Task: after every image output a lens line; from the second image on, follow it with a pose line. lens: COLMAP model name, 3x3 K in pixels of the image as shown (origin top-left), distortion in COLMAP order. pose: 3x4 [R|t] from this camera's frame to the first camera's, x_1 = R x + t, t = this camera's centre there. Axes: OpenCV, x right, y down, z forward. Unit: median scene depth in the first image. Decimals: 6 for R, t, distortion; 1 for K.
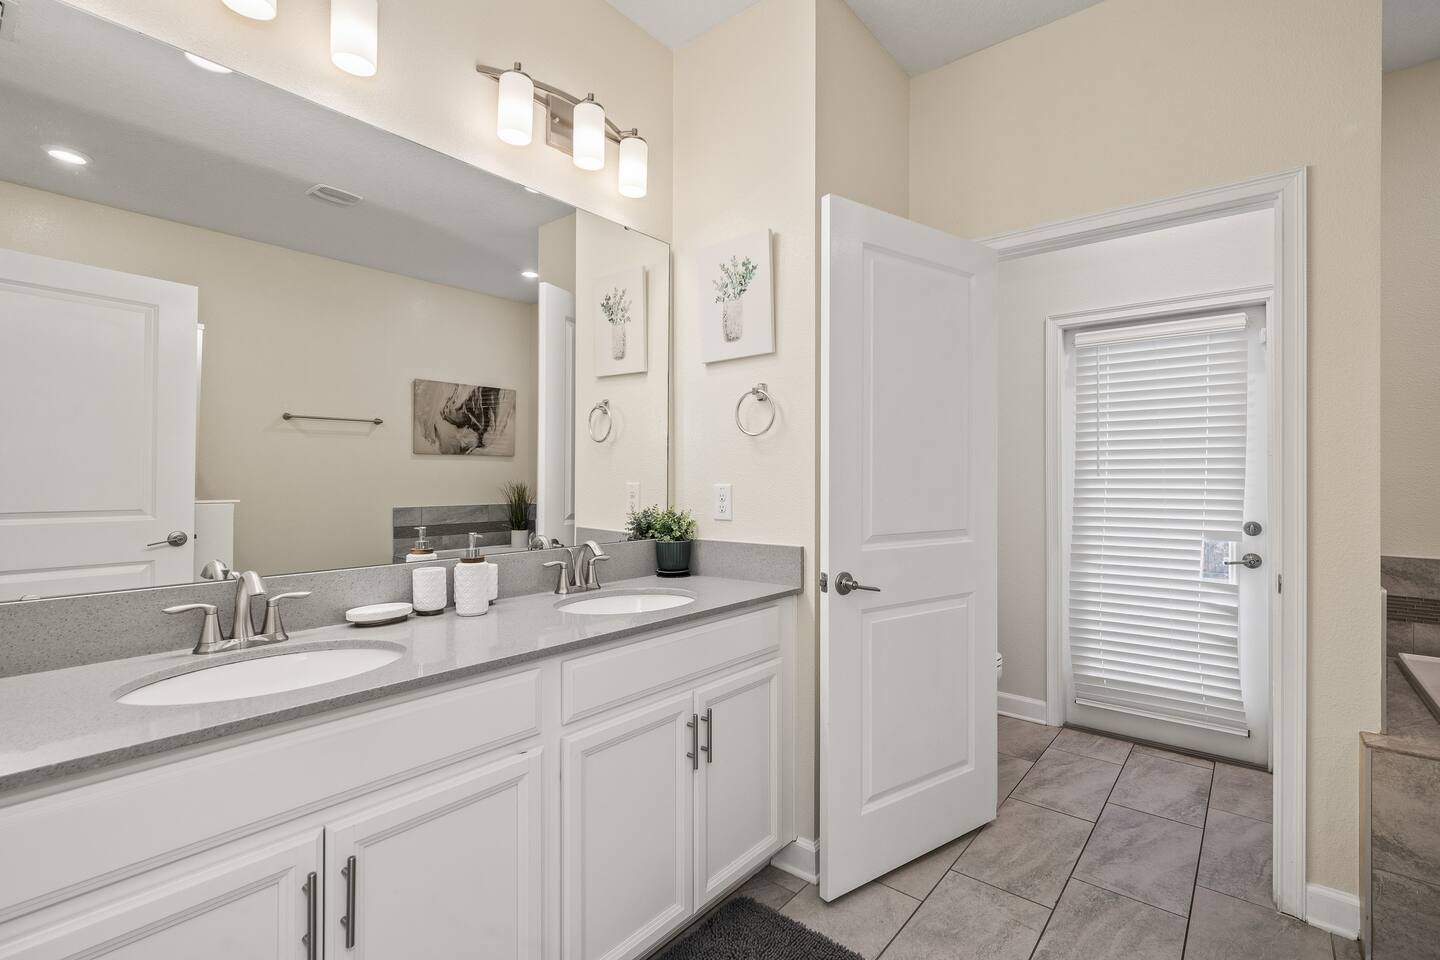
lens RADIAL K [[647.0, 0, 720.0], [0, 647.0, 480.0], [0, 0, 1]] dist [0.001141, -0.000147]
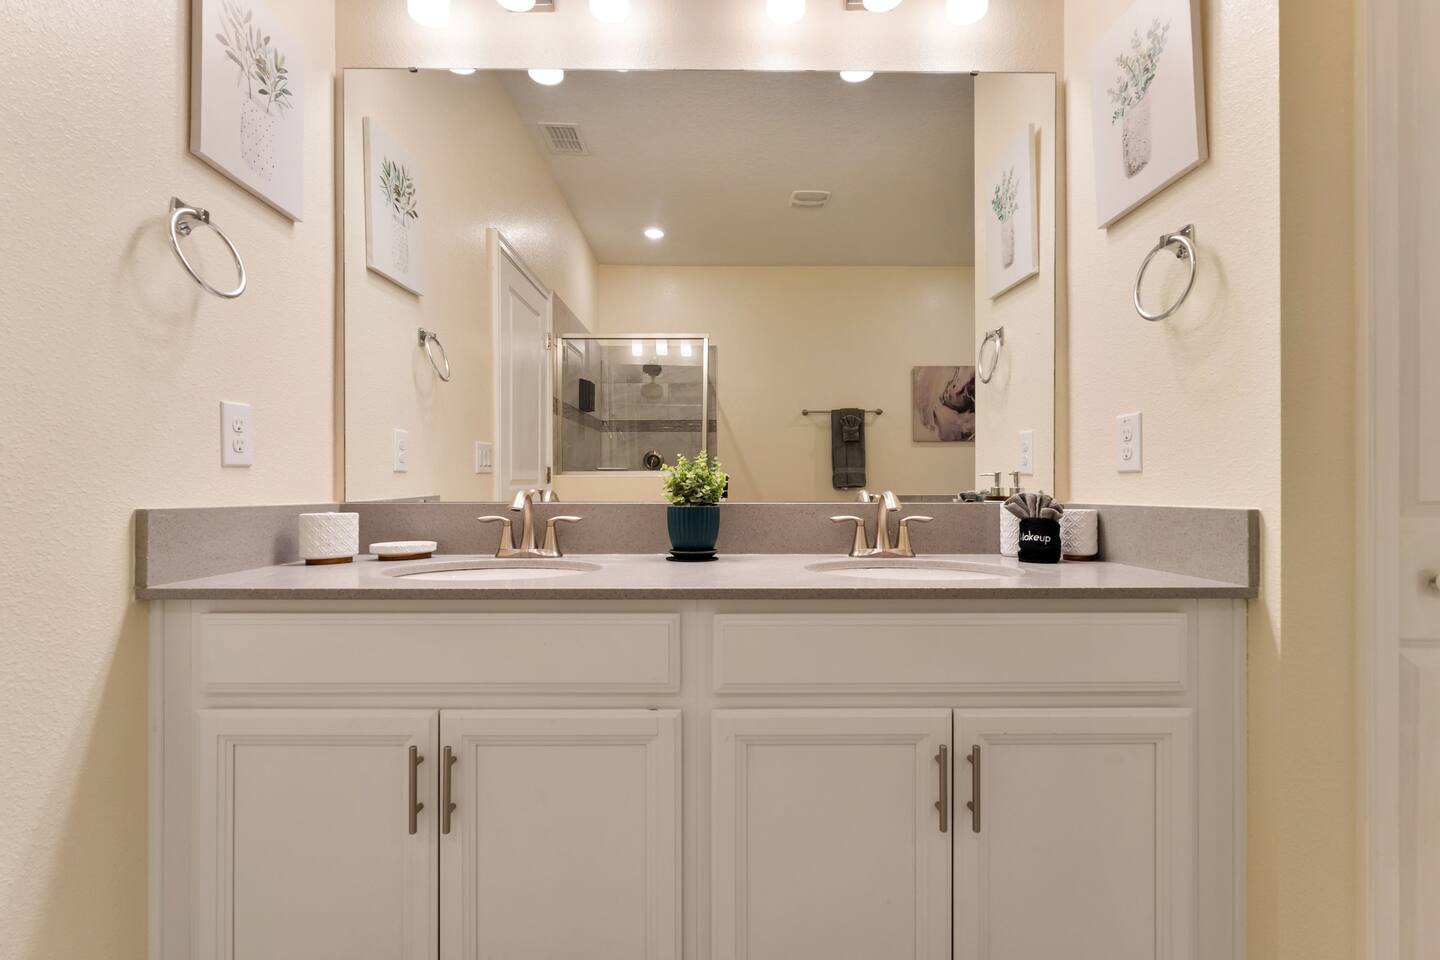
lens RADIAL K [[645.1, 0, 720.3], [0, 645.1, 490.1], [0, 0, 1]] dist [-0.002684, -0.000611]
pose [[0.646615, 0.002554, -0.762812, 0.225437], [-0.002555, 0.999996, 0.001183, 0.081233], [0.762812, 0.001184, 0.646619, 0.311085]]
